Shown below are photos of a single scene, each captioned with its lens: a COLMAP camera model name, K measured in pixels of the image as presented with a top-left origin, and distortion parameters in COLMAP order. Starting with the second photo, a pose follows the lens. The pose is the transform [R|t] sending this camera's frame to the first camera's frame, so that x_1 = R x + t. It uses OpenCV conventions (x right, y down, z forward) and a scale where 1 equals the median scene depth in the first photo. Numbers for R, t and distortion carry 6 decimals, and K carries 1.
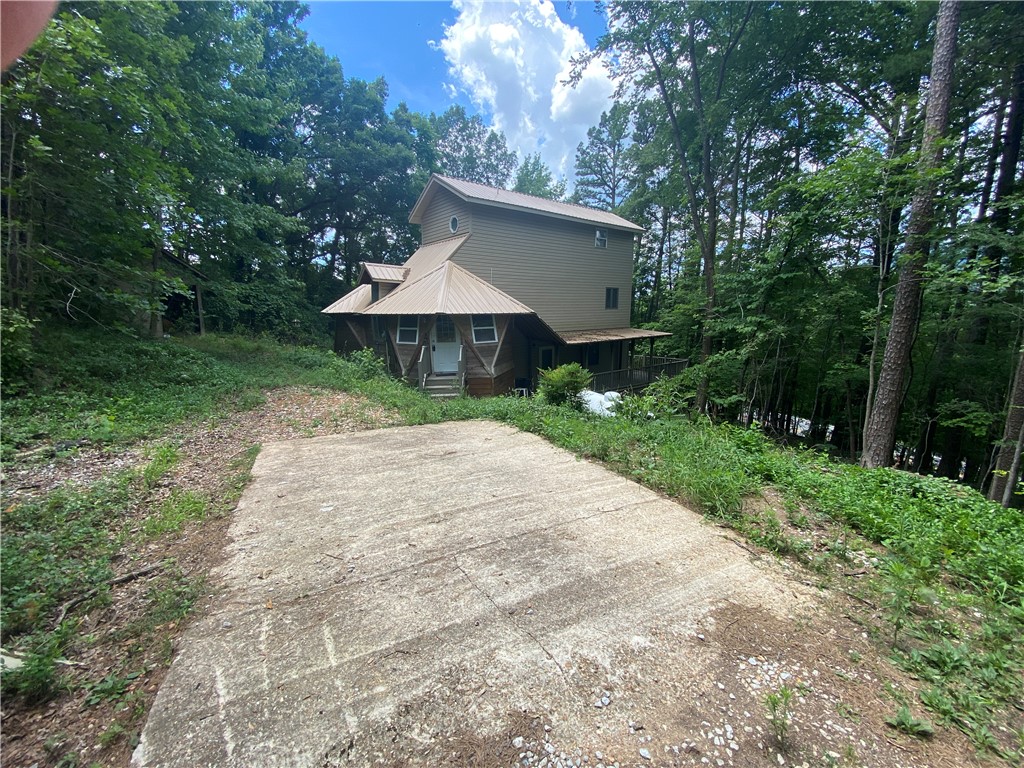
lens RADIAL K [[407.2, 0, 512.0], [0, 407.2, 384.0], [0, 0, 1]] dist [0.026108, -0.022814]
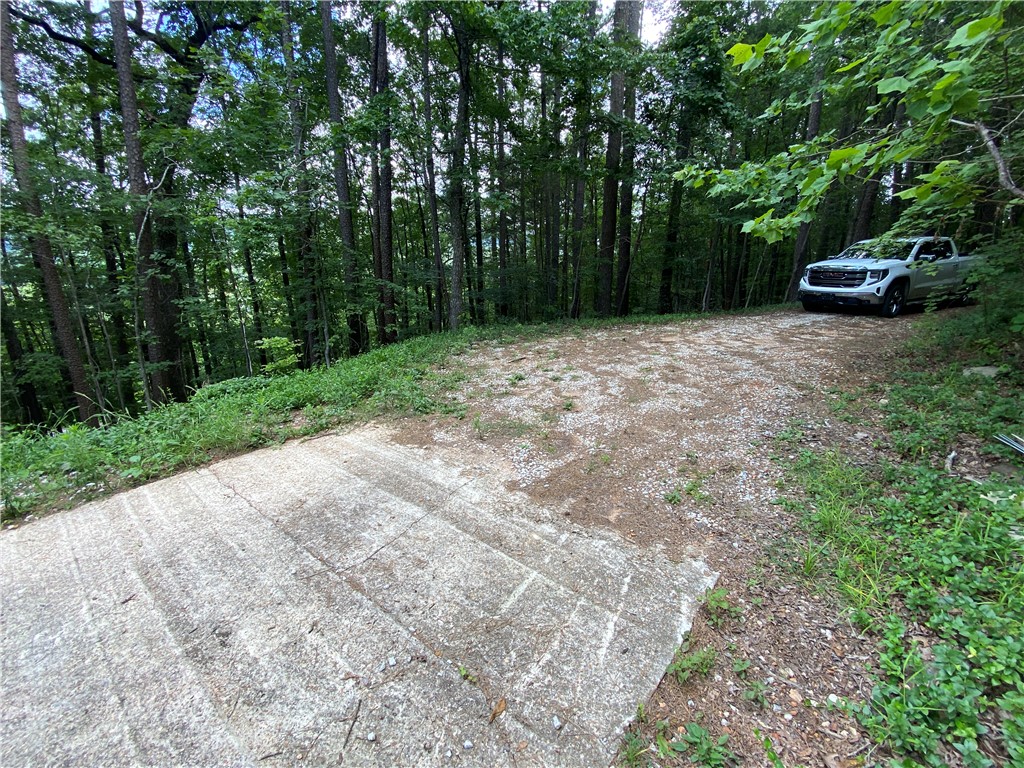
lens RADIAL K [[407.2, 0, 512.0], [0, 407.2, 384.0], [0, 0, 1]] dist [0.026108, -0.022814]
pose [[-0.392451, -0.249620, 0.885253, -1.070182], [0.161477, 0.928821, 0.333491, -0.132667], [-0.905487, 0.273827, -0.324209, 1.091596]]
